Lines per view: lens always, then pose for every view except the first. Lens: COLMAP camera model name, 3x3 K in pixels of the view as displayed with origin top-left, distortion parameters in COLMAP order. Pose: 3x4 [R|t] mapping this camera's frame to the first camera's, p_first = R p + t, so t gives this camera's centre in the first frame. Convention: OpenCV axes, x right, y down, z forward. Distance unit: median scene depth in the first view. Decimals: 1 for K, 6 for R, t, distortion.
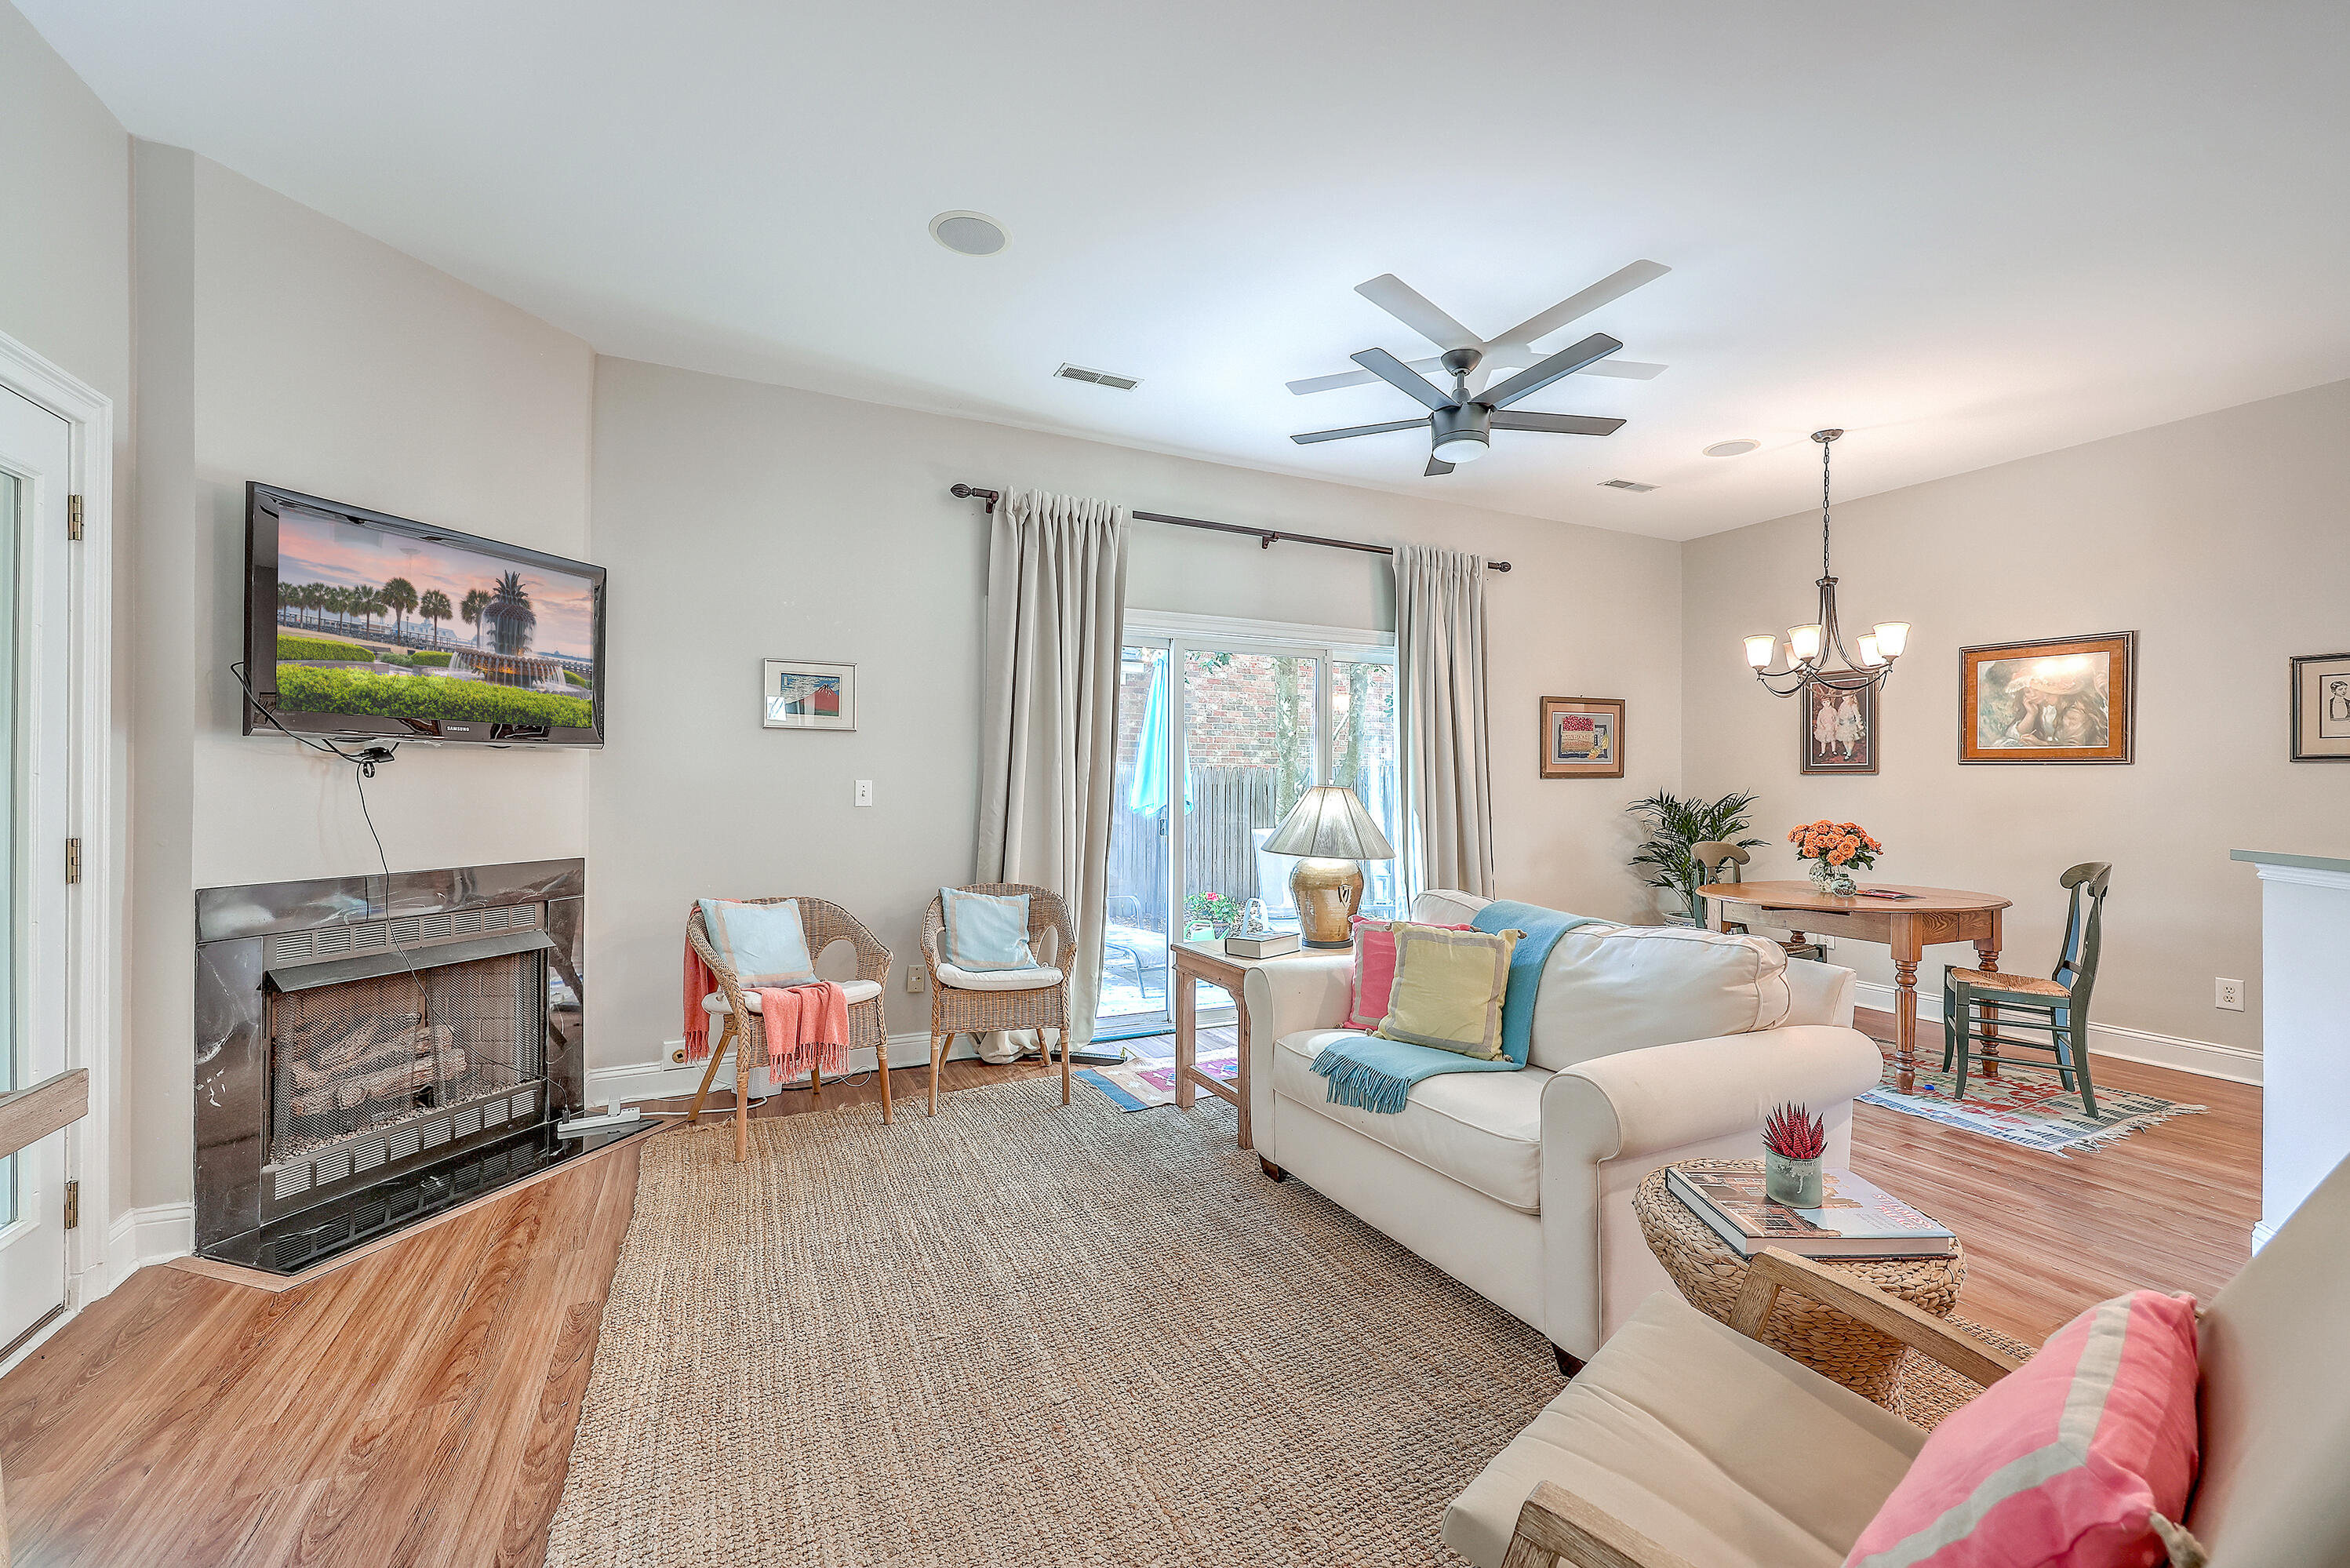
lens RADIAL K [[966.3, 0, 1194.2], [0, 966.3, 778.4], [0, 0, 1]] dist [0.007727, 0.000943]
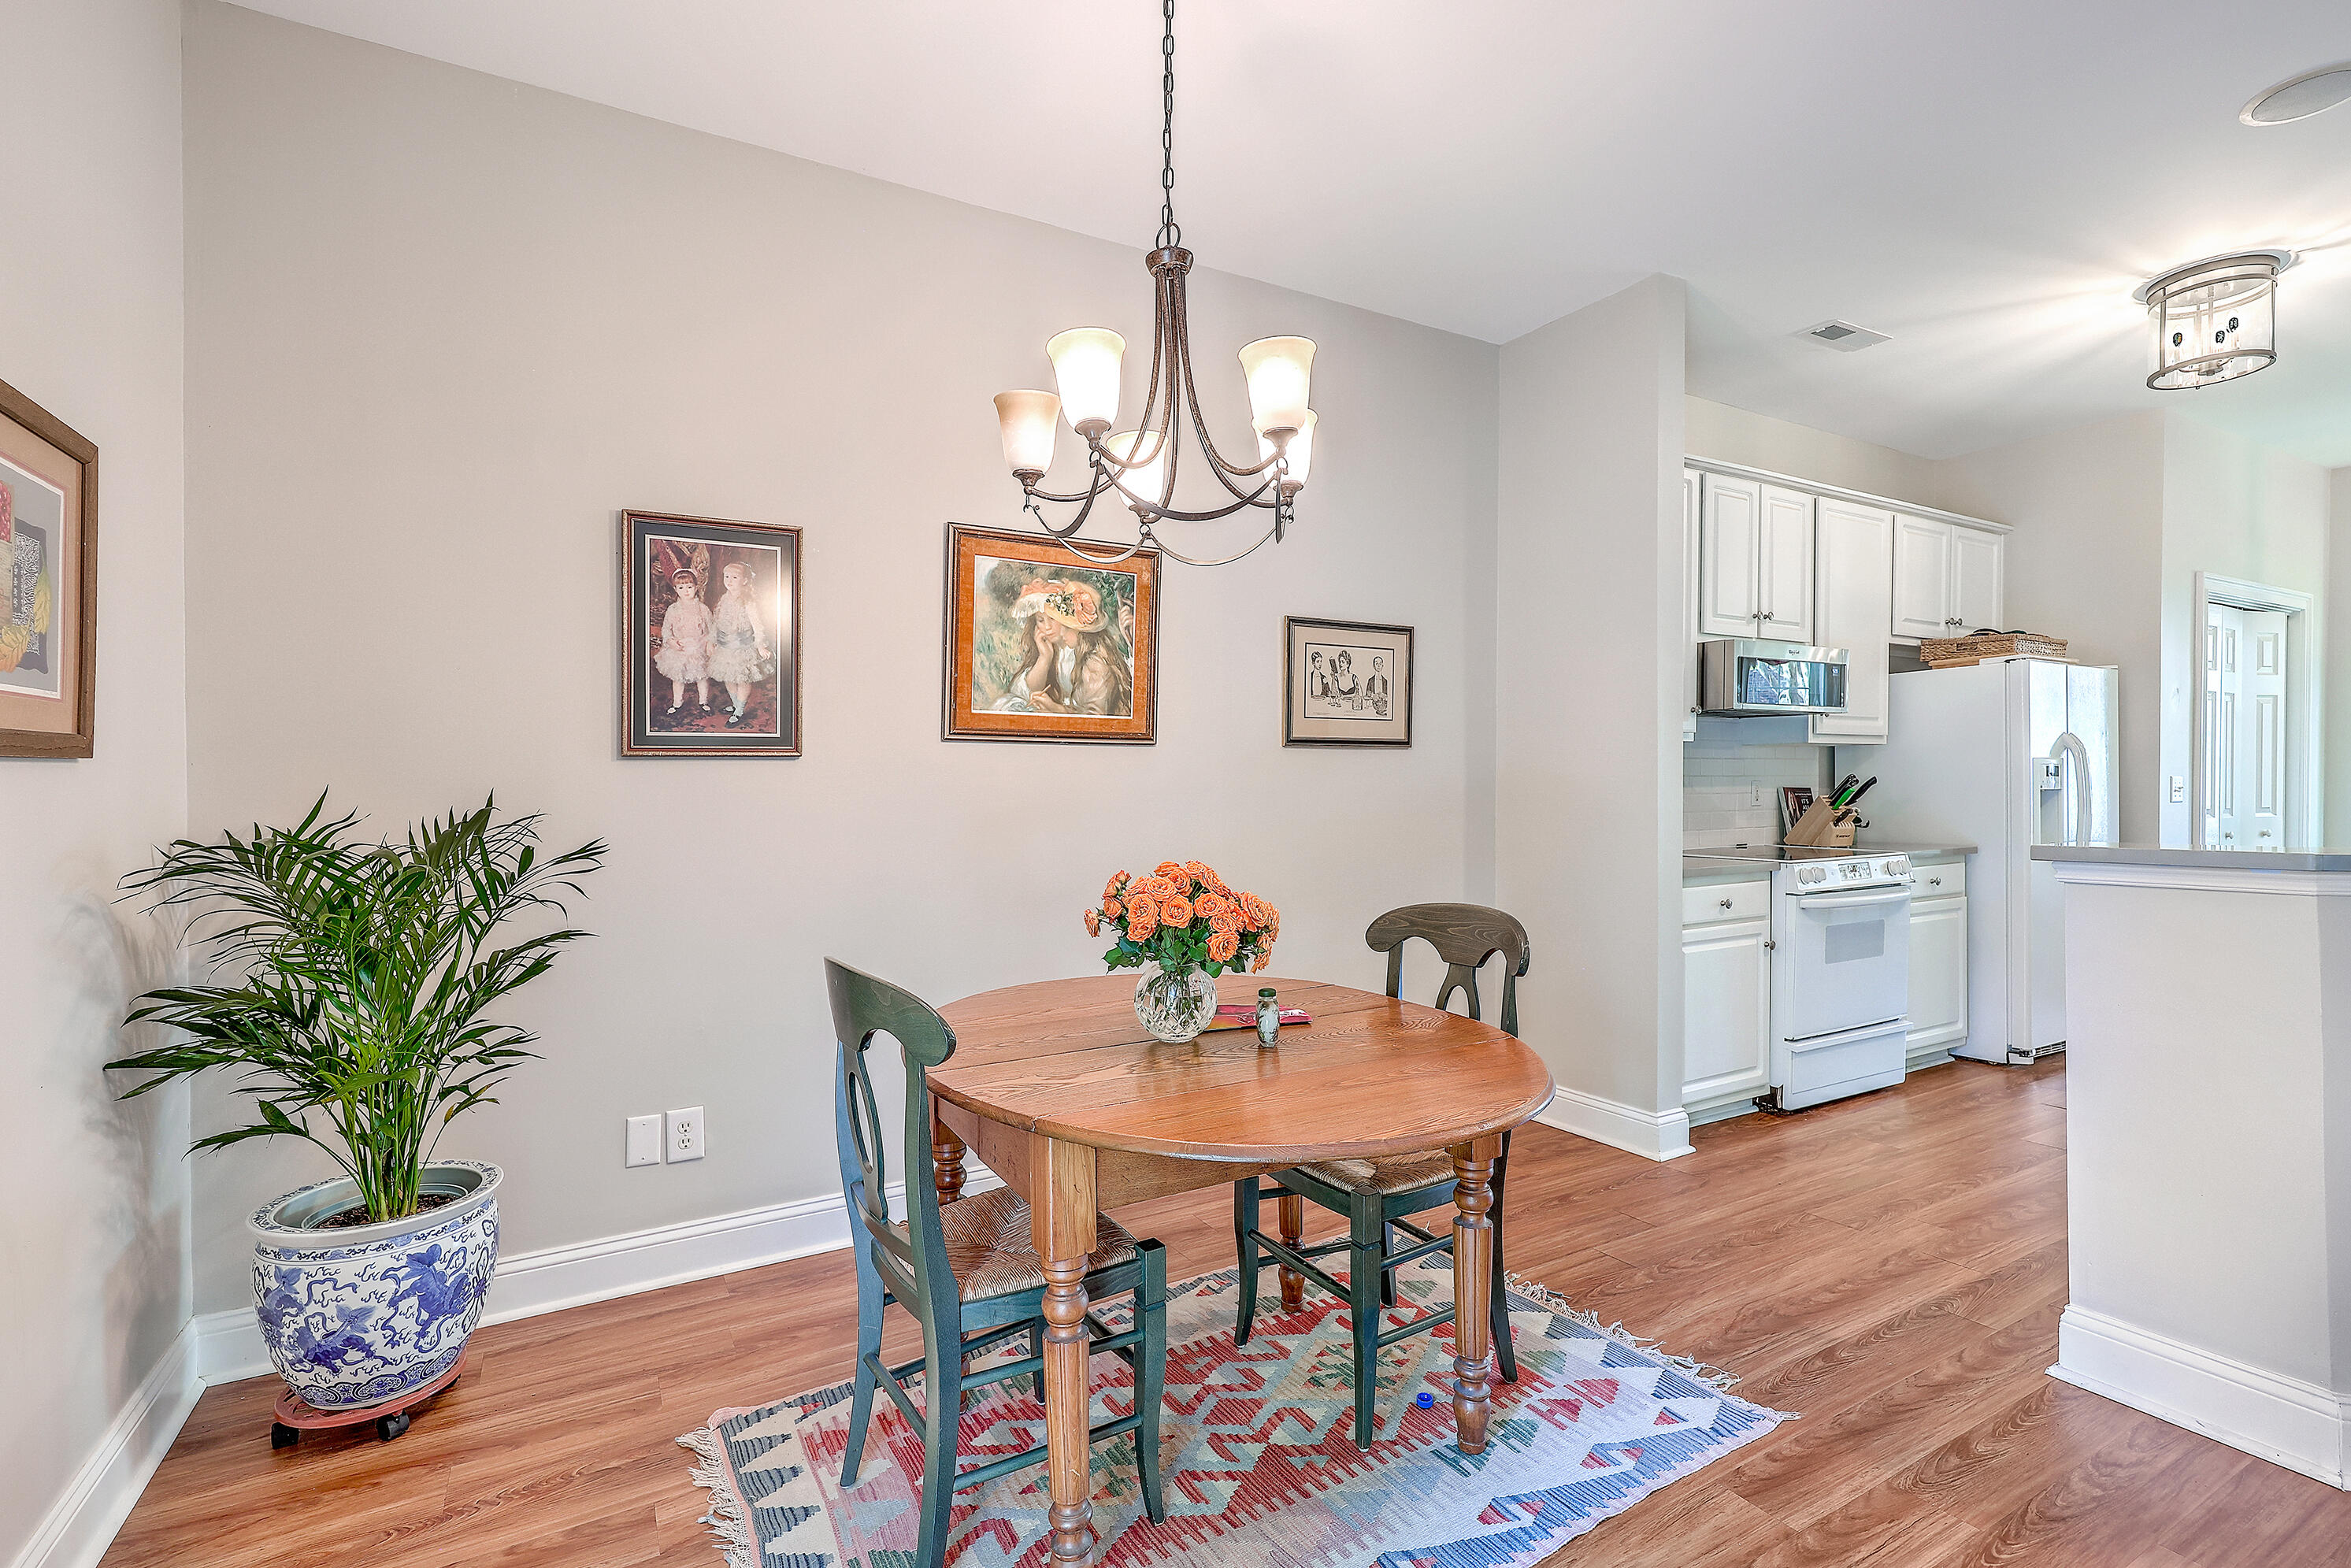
lens RADIAL K [[1085.1, 0, 1182.7], [0, 1085.1, 792.2], [0, 0, 1]] dist [0.002262, 0.000213]
pose [[-0.051439, -0.008896, 0.998636, 0.266924], [0.007492, 0.999929, 0.009293, 0.014141], [-0.998648, 0.007960, -0.051369, 1.318358]]
